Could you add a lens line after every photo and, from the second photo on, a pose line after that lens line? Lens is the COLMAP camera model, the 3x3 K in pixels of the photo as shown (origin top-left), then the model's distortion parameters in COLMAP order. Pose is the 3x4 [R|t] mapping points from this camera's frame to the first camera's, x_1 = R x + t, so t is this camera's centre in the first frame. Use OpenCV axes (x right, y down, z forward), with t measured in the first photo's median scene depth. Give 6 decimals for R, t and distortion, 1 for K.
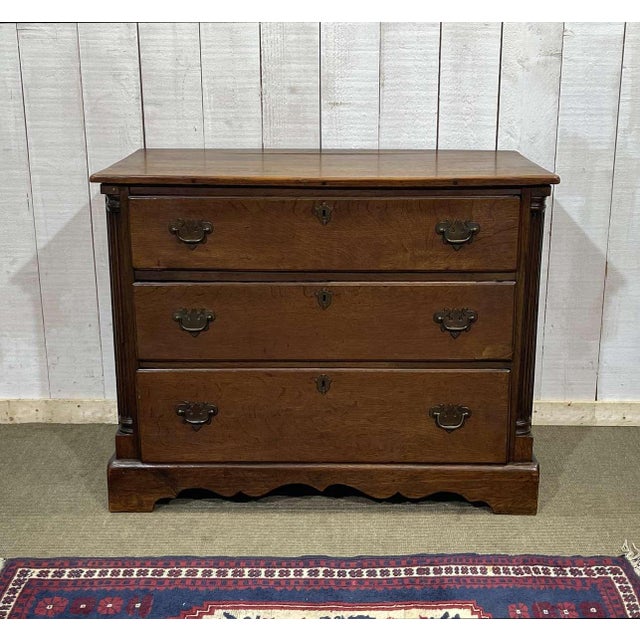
lens RADIAL K [[1023.3, 0, 337.5], [0, 1023.3, 323.8], [0, 0, 1]] dist [0.111099, -0.170220]
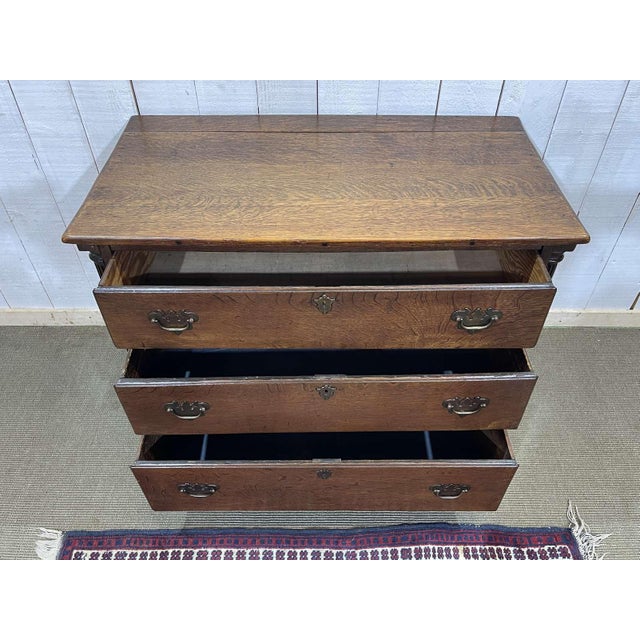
lens RADIAL K [[554.9, 0, 320.0], [0, 554.9, 320.0], [0, 0, 1]] dist [0.036663, -0.012155]
pose [[0.999997, -0.001960, -0.001646, -0.015252], [0.002508, 0.878841, 0.477108, -0.284939], [0.000511, -0.477110, 0.878843, 0.496659]]
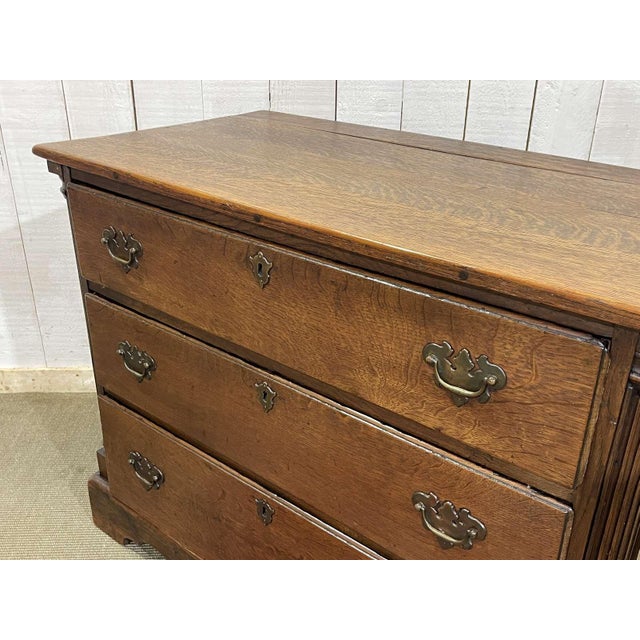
lens RADIAL K [[699.3, 0, 320.0], [0, 699.3, 320.0], [0, 0, 1]] dist [0.048863, -0.020946]
pose [[0.775360, 0.283445, -0.564337, 0.227437], [-0.189376, 0.956849, 0.220400, -0.160991], [0.602457, -0.064017, 0.795580, 0.650728]]
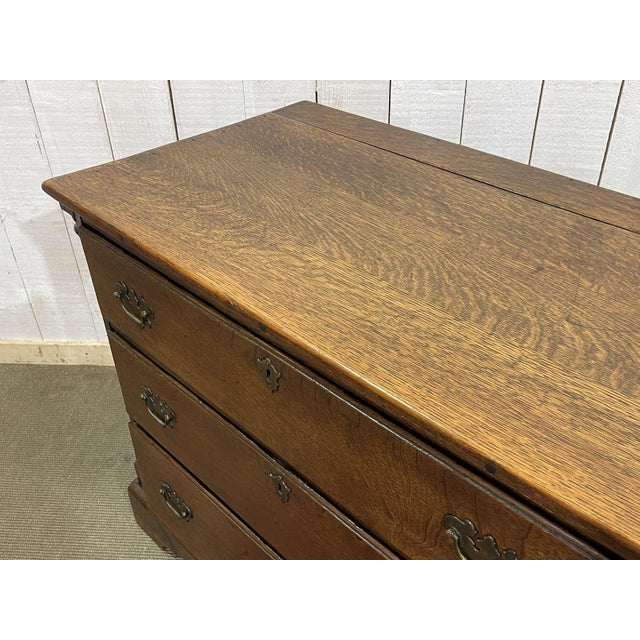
lens RADIAL K [[677.9, 0, 320.0], [0, 677.9, 320.0], [0, 0, 1]] dist [0.049051, -0.020020]
pose [[0.703075, 0.396993, -0.589984, 0.180171], [-0.177732, 0.901430, 0.394761, -0.250942], [0.688547, -0.172687, 0.704331, 0.725259]]
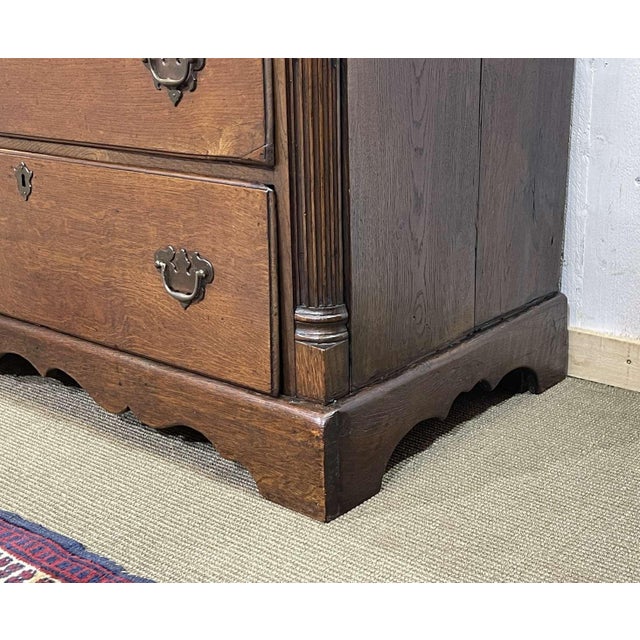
lens RADIAL K [[1023.3, 0, 337.5], [0, 1023.3, 323.8], [0, 0, 1]] dist [0.111099, -0.170220]
pose [[0.775158, 0.176258, -0.606682, 0.461937], [-0.158338, 0.983846, 0.083526, 0.059716], [0.611603, 0.031315, 0.790544, 0.643241]]
